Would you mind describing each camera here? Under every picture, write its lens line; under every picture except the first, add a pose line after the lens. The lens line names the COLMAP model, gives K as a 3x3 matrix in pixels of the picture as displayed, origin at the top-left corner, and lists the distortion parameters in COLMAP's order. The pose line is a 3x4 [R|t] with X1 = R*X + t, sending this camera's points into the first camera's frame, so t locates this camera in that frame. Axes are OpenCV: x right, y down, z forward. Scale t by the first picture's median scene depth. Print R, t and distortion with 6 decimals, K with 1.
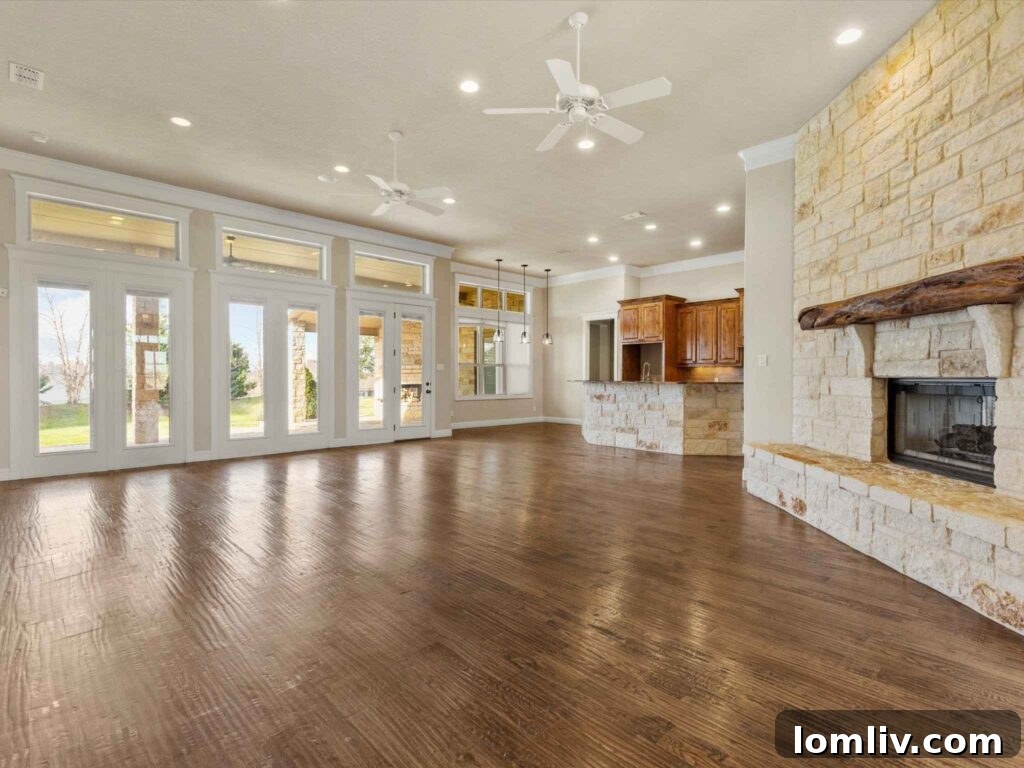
lens RADIAL K [[528.7, 0, 515.5], [0, 528.7, 379.8], [0, 0, 1]] dist [0.003291, 0.000678]
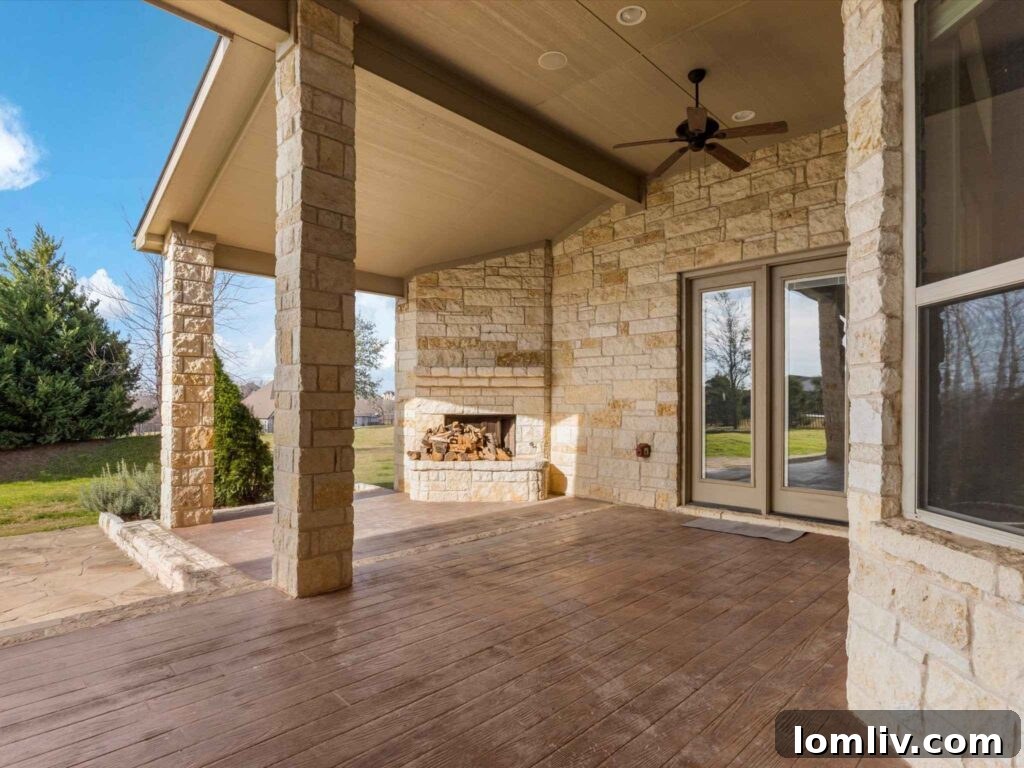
lens RADIAL K [[604.2, 0, 524.3], [0, 604.2, 370.4], [0, 0, 1]] dist [0.000028, -0.000274]
pose [[0.999836, 0.003987, 0.017687, -0.635577], [-0.003041, 0.998578, -0.053228, -0.002846], [-0.017874, 0.053166, 0.998426, 1.909633]]
